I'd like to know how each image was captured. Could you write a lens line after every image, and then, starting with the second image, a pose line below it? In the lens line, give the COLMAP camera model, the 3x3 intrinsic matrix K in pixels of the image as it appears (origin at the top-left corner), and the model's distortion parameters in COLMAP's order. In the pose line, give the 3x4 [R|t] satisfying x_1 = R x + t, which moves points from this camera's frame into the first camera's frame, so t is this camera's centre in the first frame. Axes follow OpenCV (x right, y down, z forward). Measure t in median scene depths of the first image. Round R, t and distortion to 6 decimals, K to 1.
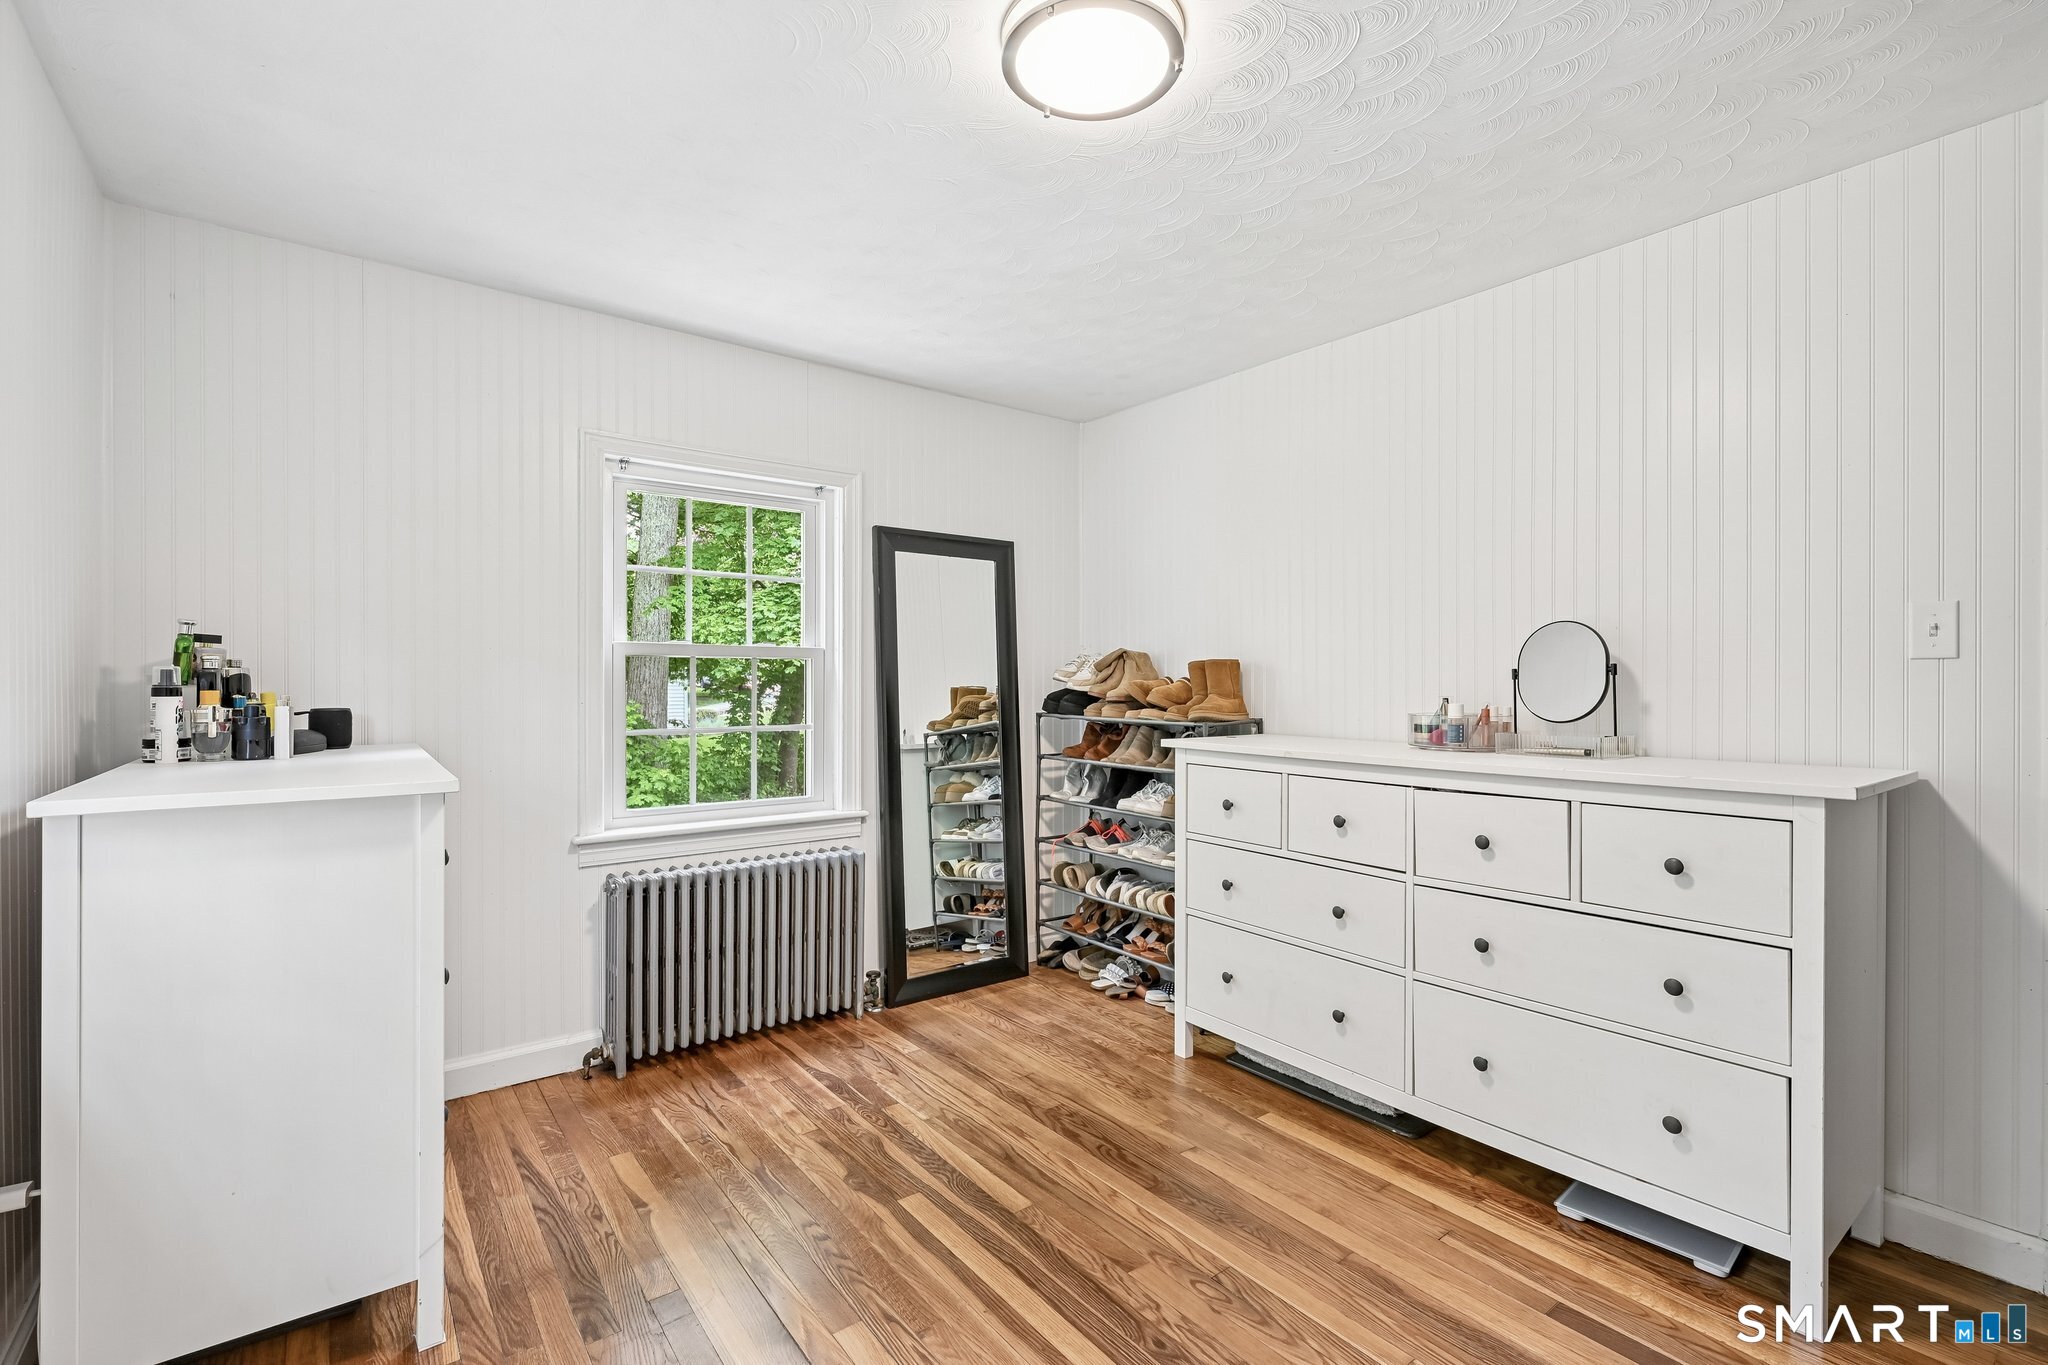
lens RADIAL K [[902.4, 0, 1013.1], [0, 902.4, 685.9], [0, 0, 1]] dist [0.001309, 0.000389]
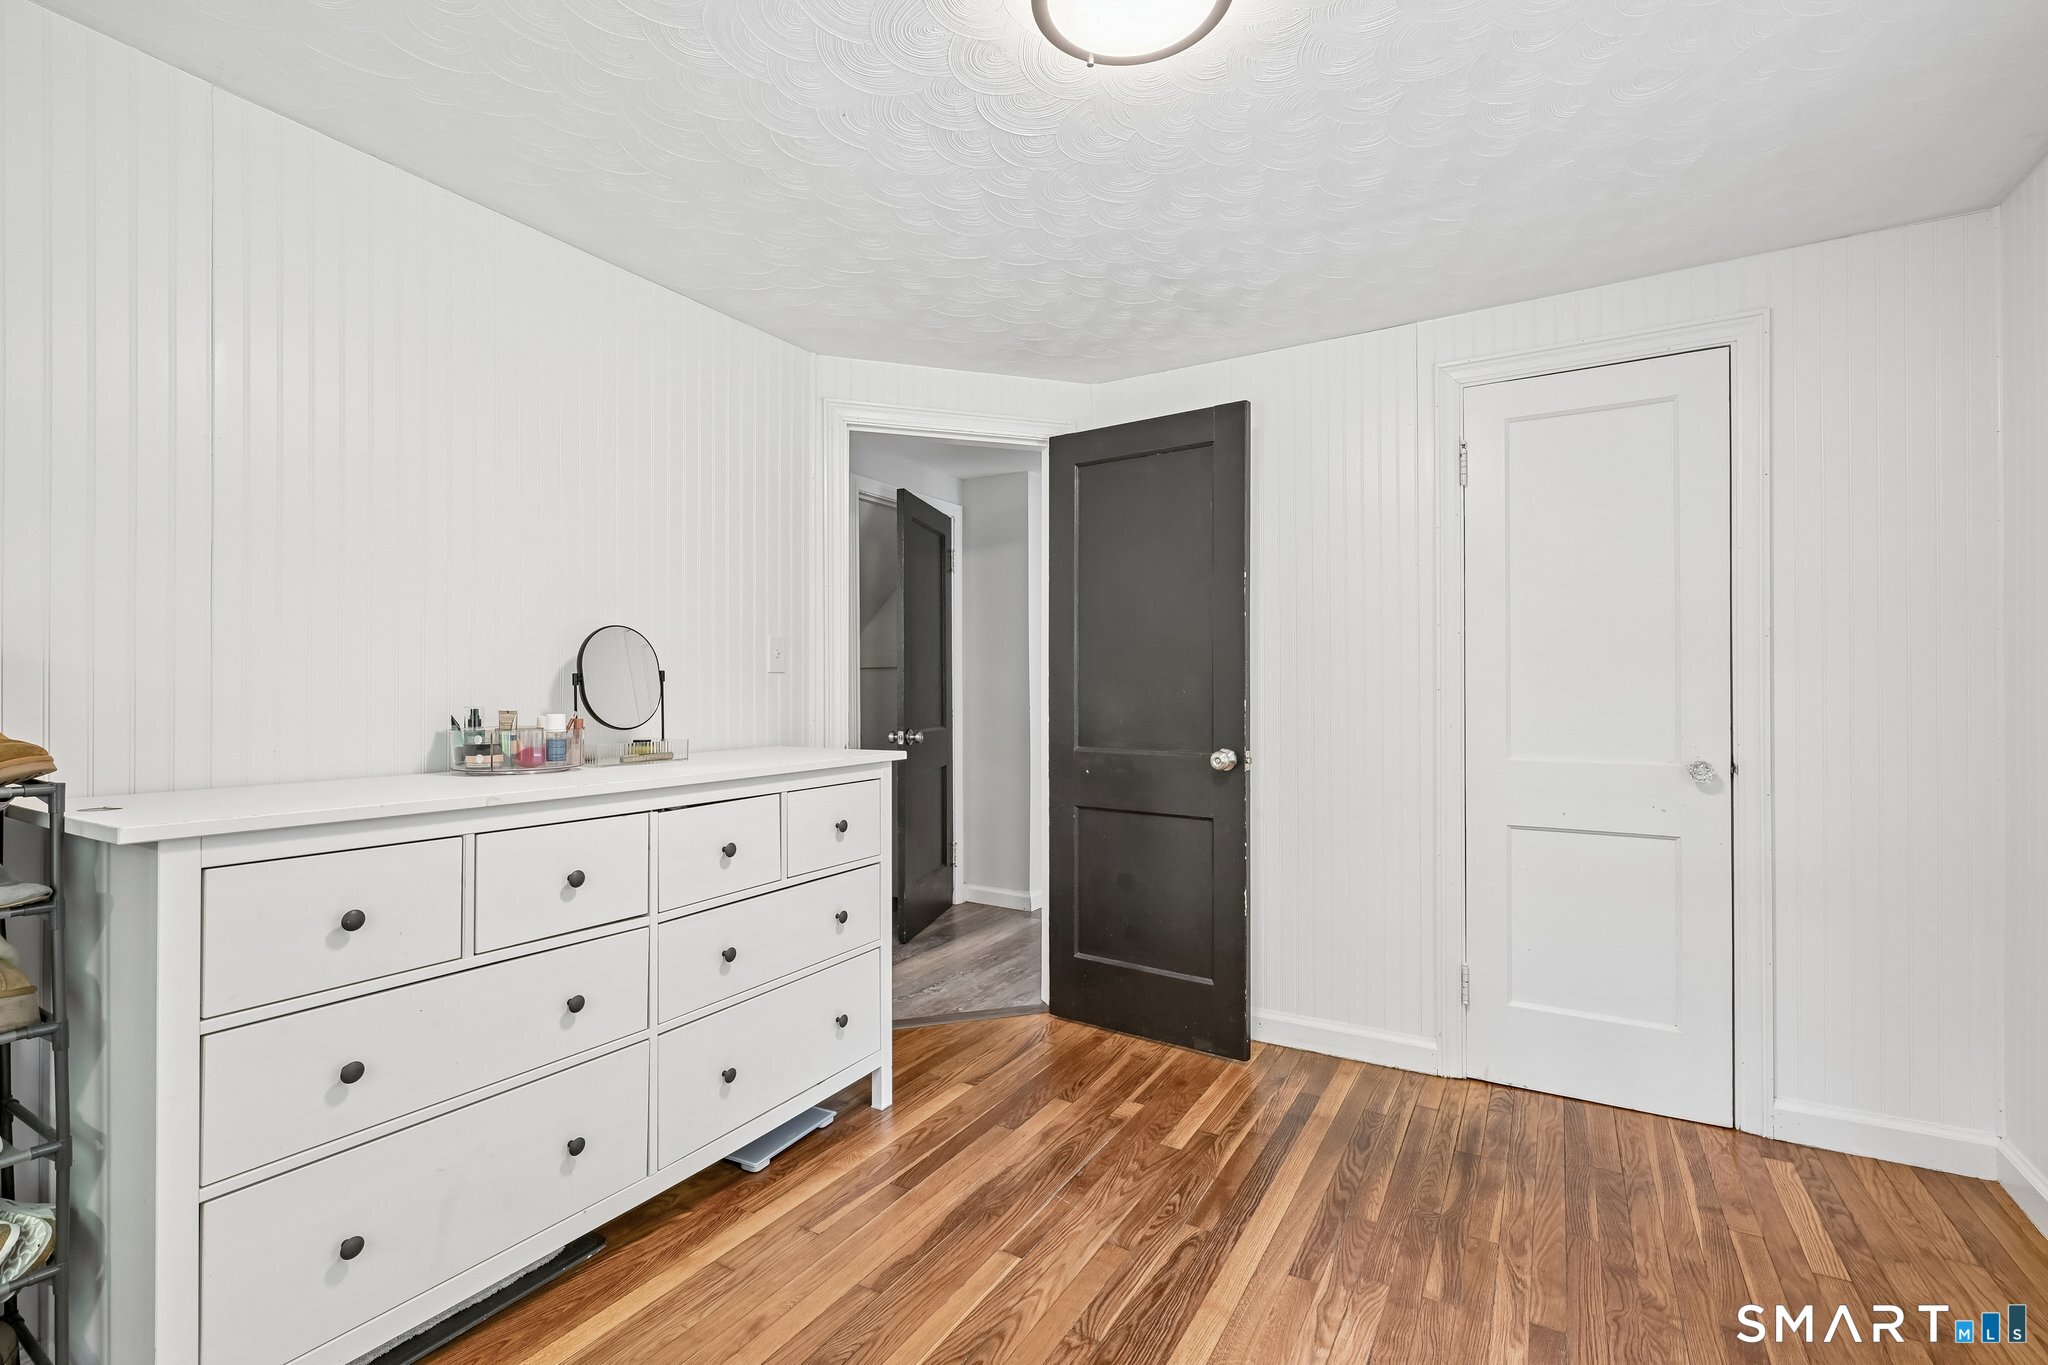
lens RADIAL K [[902.4, 0, 1013.1], [0, 902.4, 685.9], [0, 0, 1]] dist [0.001309, 0.000389]
pose [[-0.364692, 0.012665, 0.931042, -0.498515], [0.016196, 0.999843, -0.007257, 0.004247], [-0.930987, 0.012433, -0.364840, 1.021730]]
